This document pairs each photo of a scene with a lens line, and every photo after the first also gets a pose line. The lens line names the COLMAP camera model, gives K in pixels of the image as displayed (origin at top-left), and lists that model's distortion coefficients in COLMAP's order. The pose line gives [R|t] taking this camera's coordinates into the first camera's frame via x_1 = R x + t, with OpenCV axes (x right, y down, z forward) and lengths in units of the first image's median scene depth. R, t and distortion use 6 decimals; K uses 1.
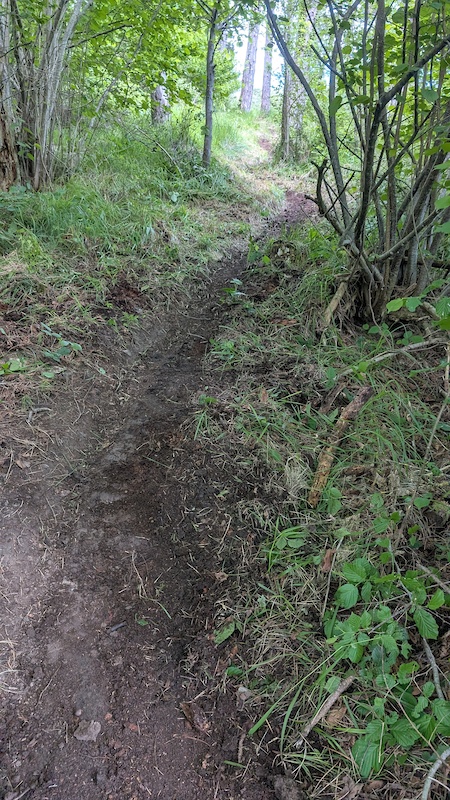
lens RADIAL K [[567.5, 0, 225.2], [0, 567.5, 402.3], [0, 0, 1]] dist [-0.009624, -0.014526]
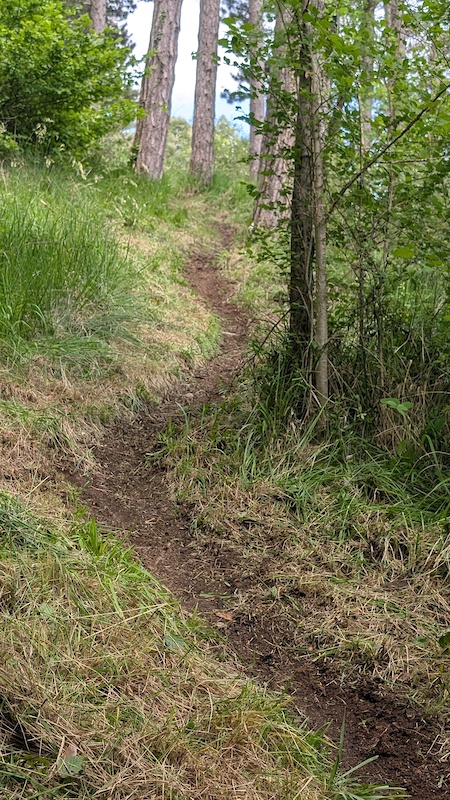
lens RADIAL K [[1185.1, 0, 225.2], [0, 1185.1, 399.3], [0, 0, 1]] dist [-0.038454, 0.000000]
pose [[0.995809, 0.004027, 0.091373, 0.019034], [0.020882, 0.962632, -0.270008, -0.199966], [-0.089046, 0.270784, 0.958513, 0.357097]]
